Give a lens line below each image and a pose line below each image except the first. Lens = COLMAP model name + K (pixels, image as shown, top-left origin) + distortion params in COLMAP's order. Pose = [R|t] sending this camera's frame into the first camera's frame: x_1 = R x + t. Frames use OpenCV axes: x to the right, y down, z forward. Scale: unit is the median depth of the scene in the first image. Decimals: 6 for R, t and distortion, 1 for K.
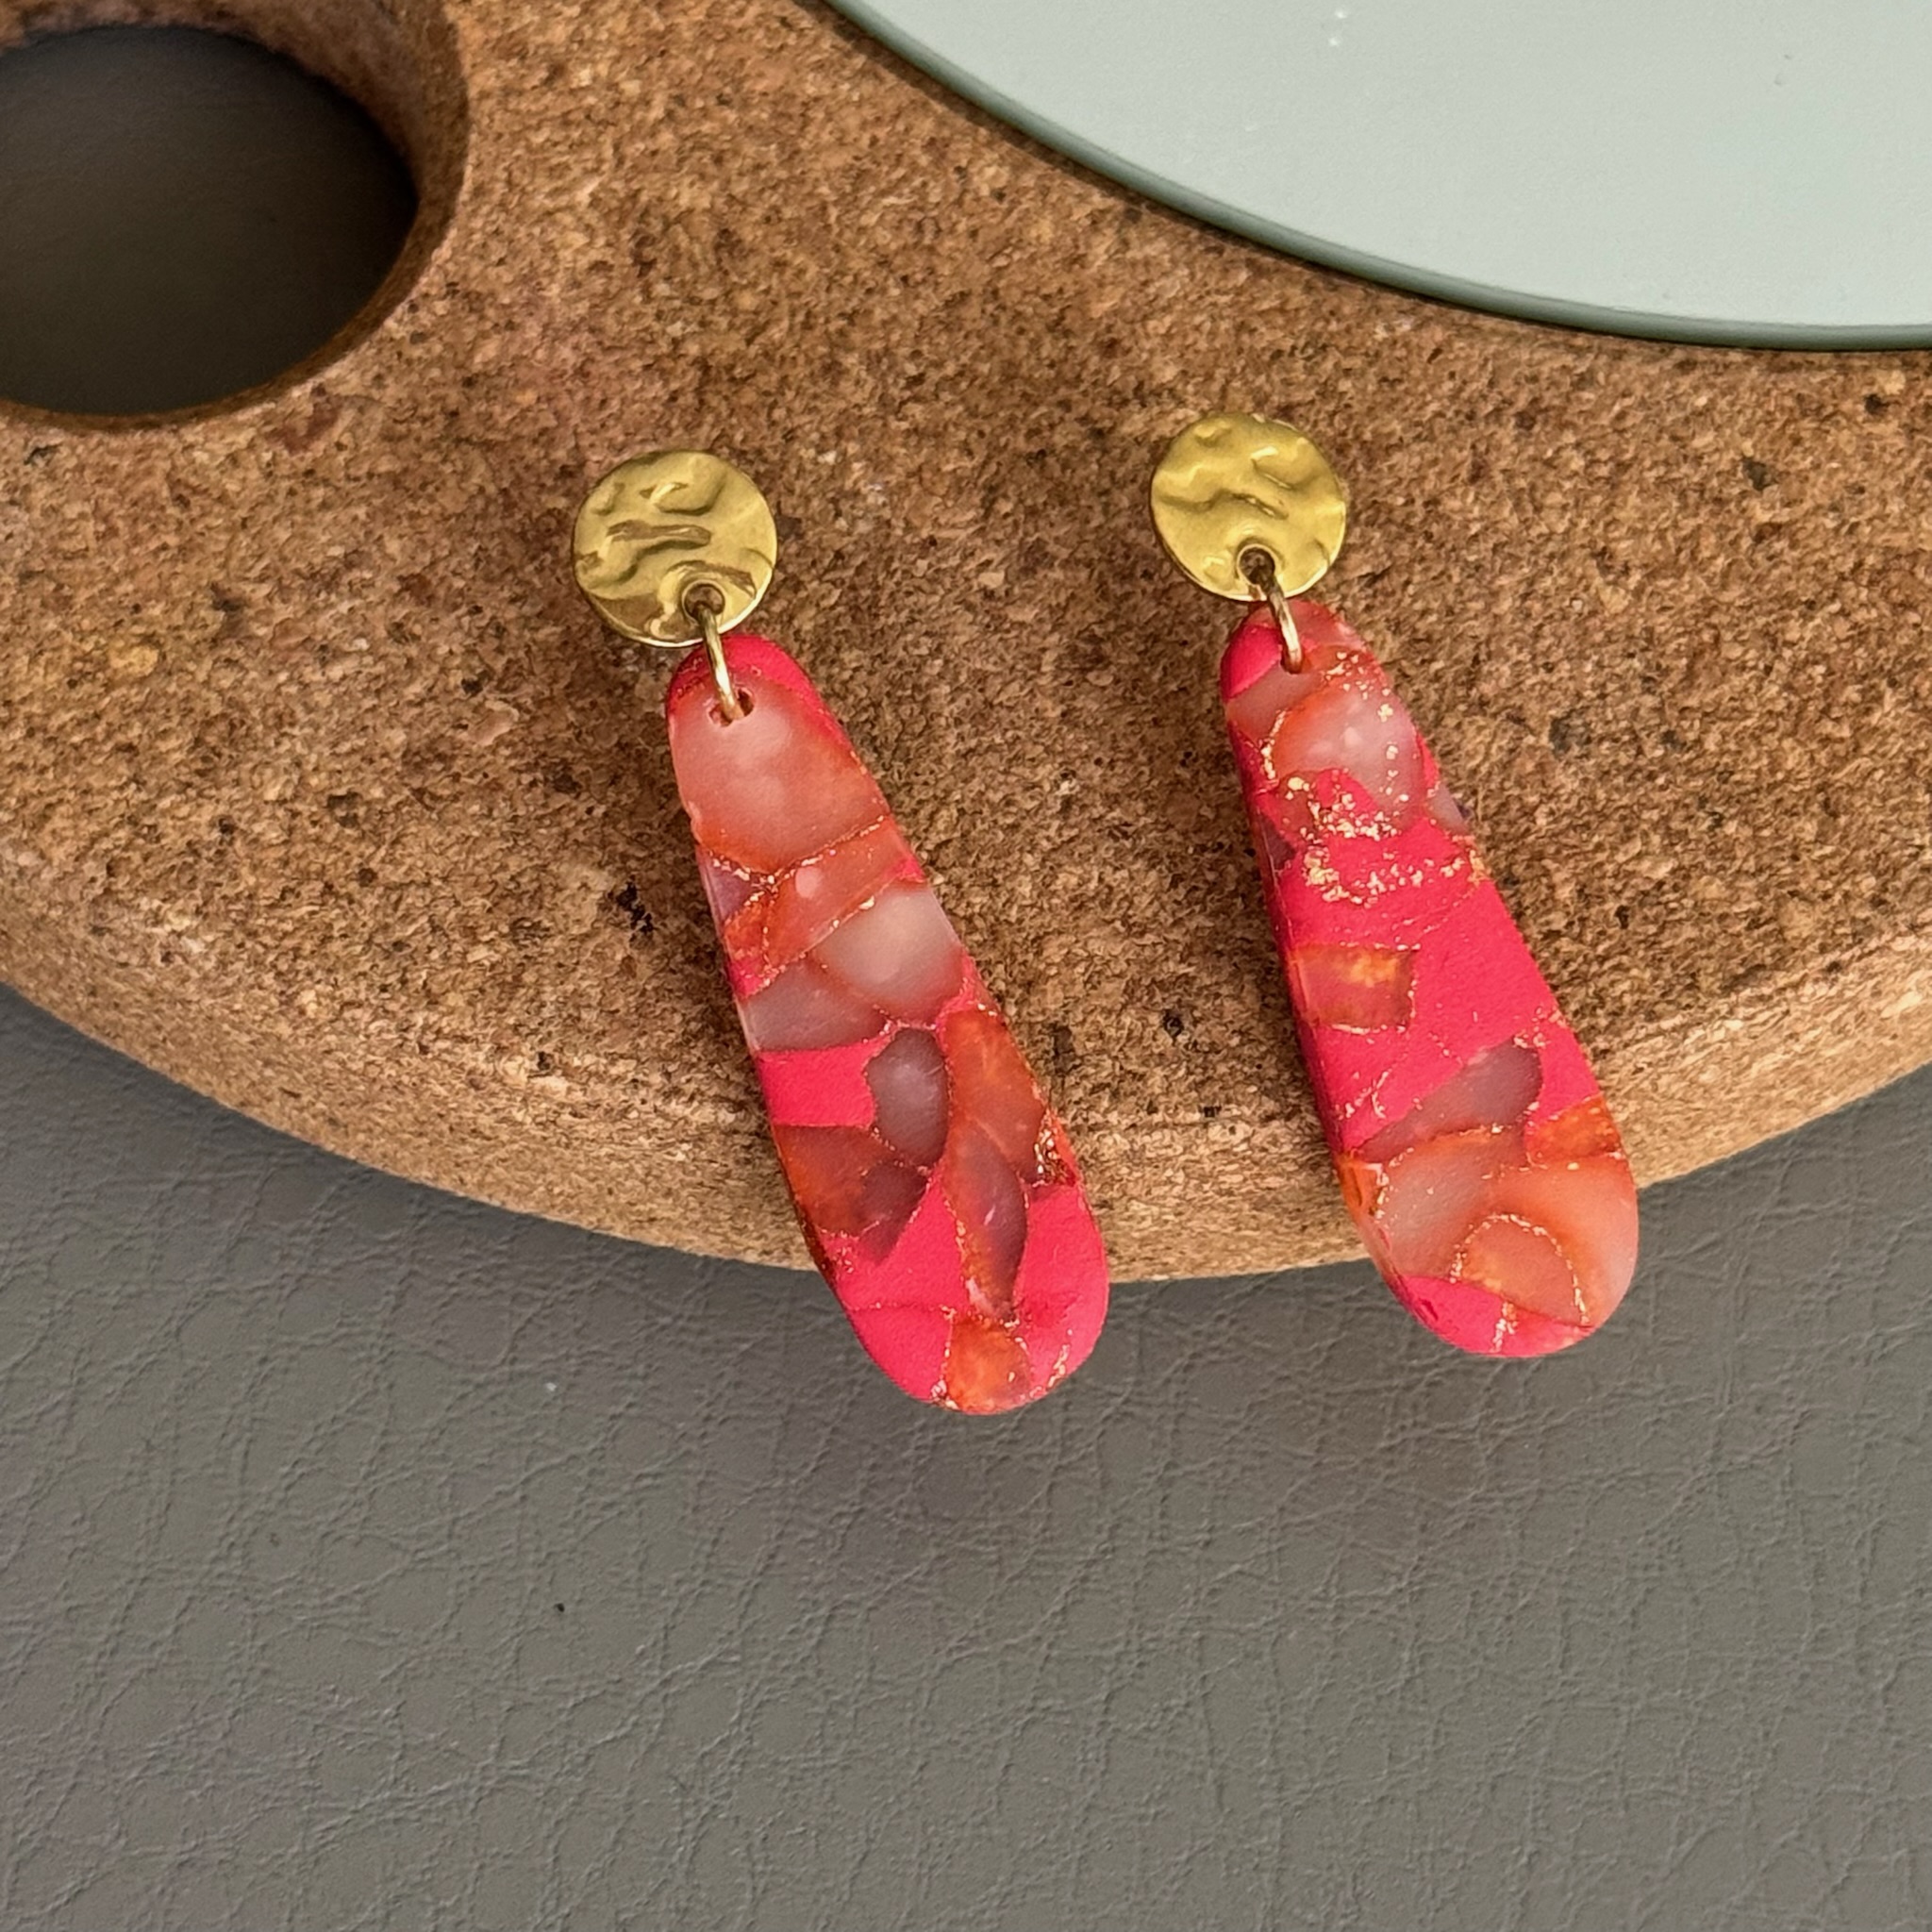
lens RADIAL K [[6028.0, 0, 961.3], [0, 6028.0, 916.7], [0, 0, 1]] dist [0.121286, 0.000000]
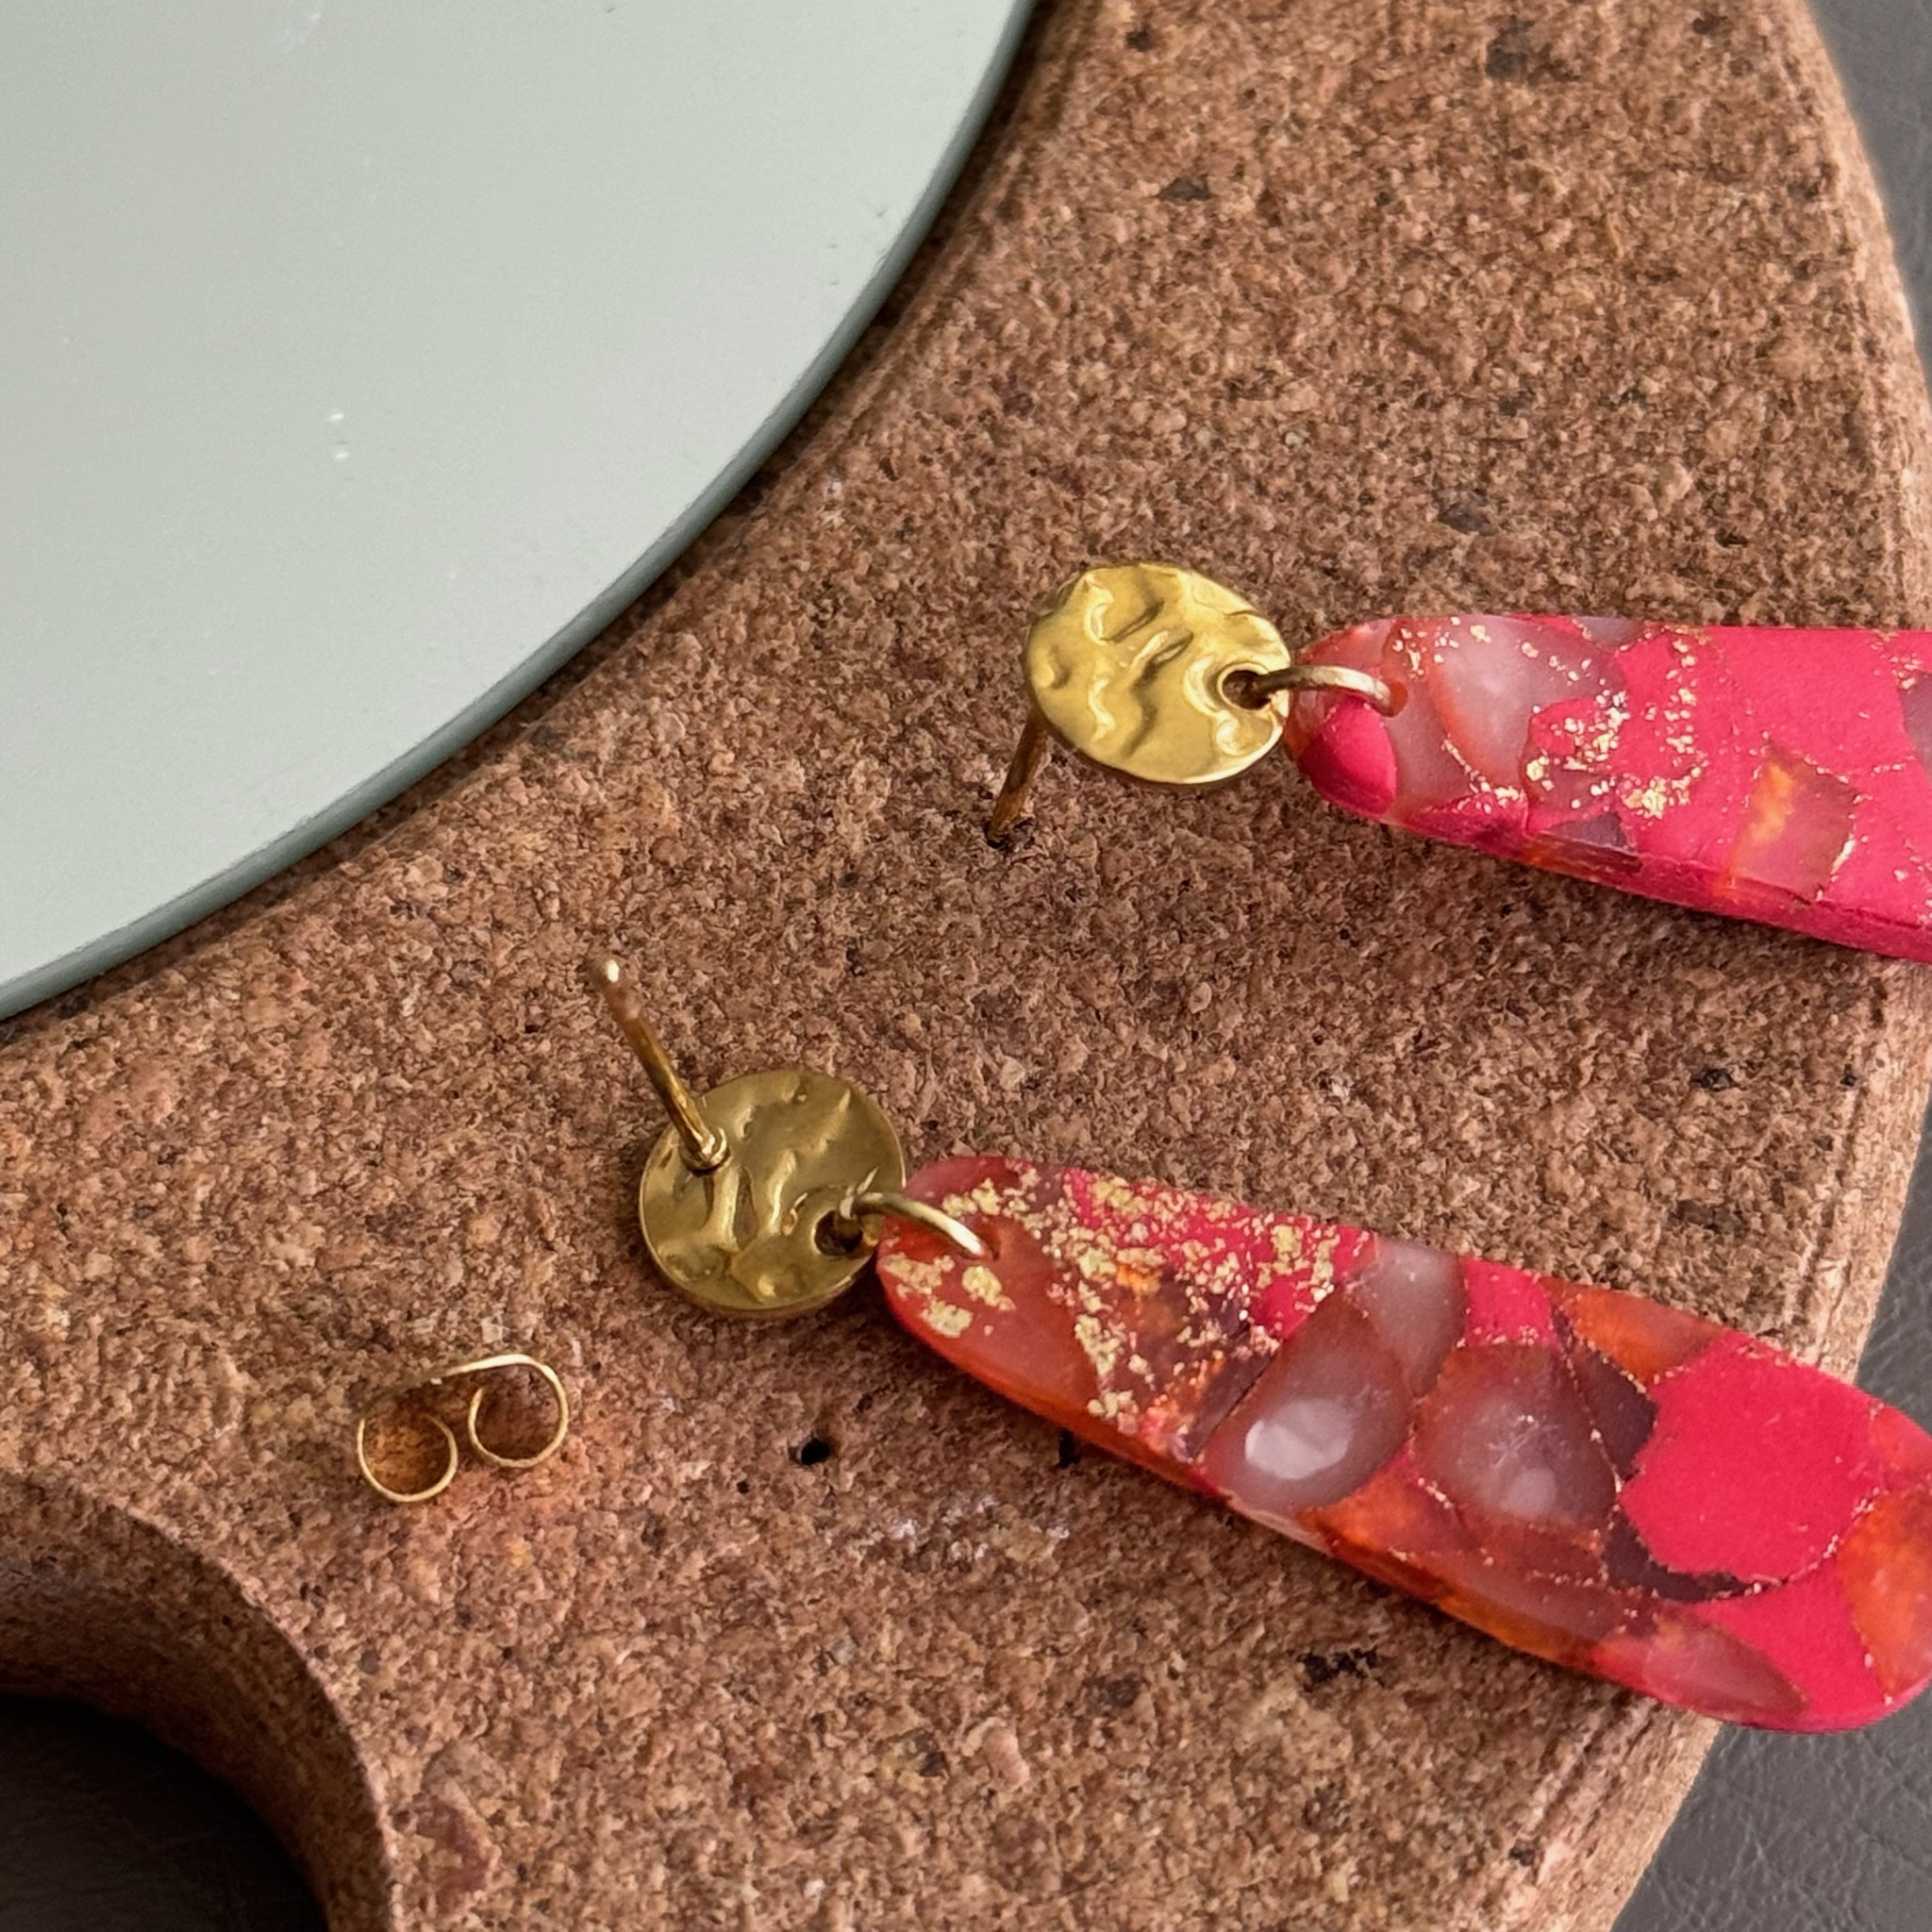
lens RADIAL K [[6028.0, 0, 968.9], [0, 6028.0, 960.5], [0, 0, 1]] dist [0.121286, 0.000000]
pose [[0.350788, -0.852283, 0.388024, -0.264564], [0.864837, 0.453765, 0.214837, -0.220784], [-0.359174, 0.260215, 0.896260, 0.345557]]
